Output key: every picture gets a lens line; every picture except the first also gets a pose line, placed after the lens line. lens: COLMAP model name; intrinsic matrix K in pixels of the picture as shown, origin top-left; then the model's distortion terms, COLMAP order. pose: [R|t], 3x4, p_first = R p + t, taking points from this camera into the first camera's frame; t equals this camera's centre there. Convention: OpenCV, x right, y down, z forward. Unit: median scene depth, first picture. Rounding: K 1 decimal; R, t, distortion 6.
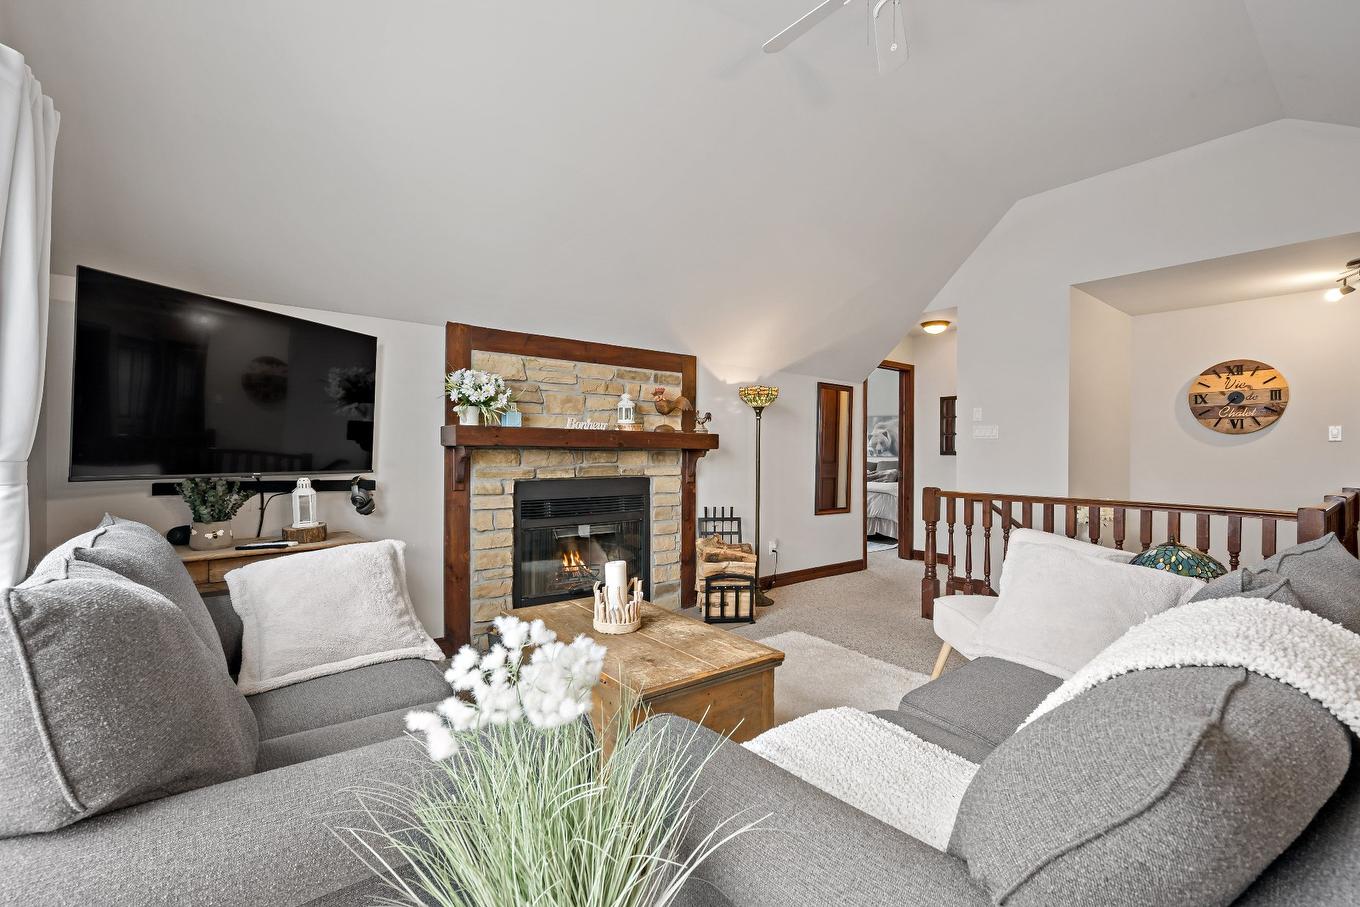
lens RADIAL K [[603.8, 0, 677.1], [0, 603.8, 450.8], [0, 0, 1]] dist [-0.007954, -0.000094]
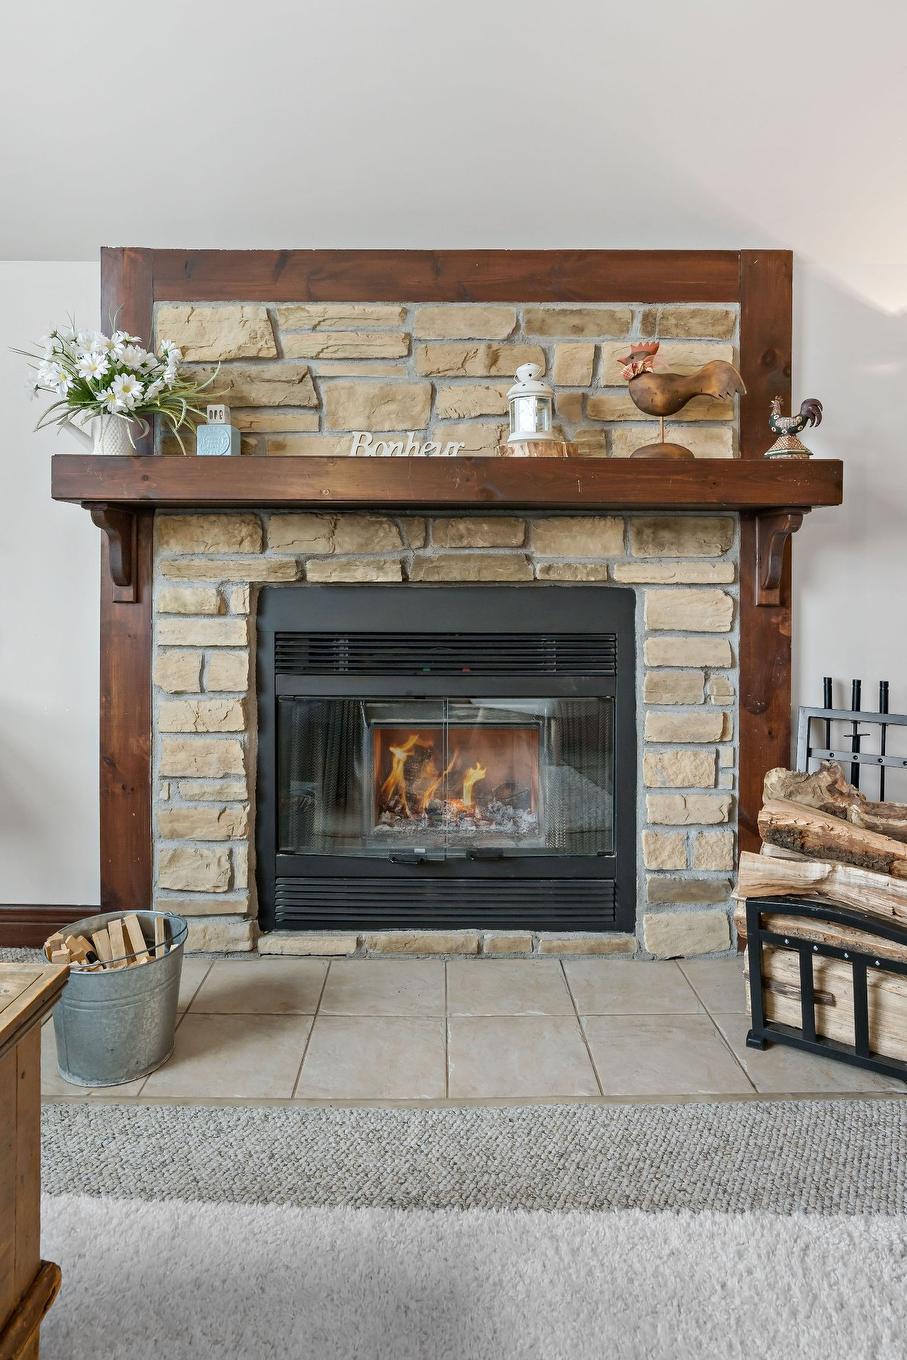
lens RADIAL K [[809.9, 0, 451.6], [0, 809.9, 576.8], [0, 0, 1]] dist [0.000545, -0.000292]
pose [[0.773887, -0.002247, -0.633320, 0.211859], [0.001588, 0.999997, -0.001608, 0.042191], [0.633322, 0.000238, 0.773889, 0.602267]]
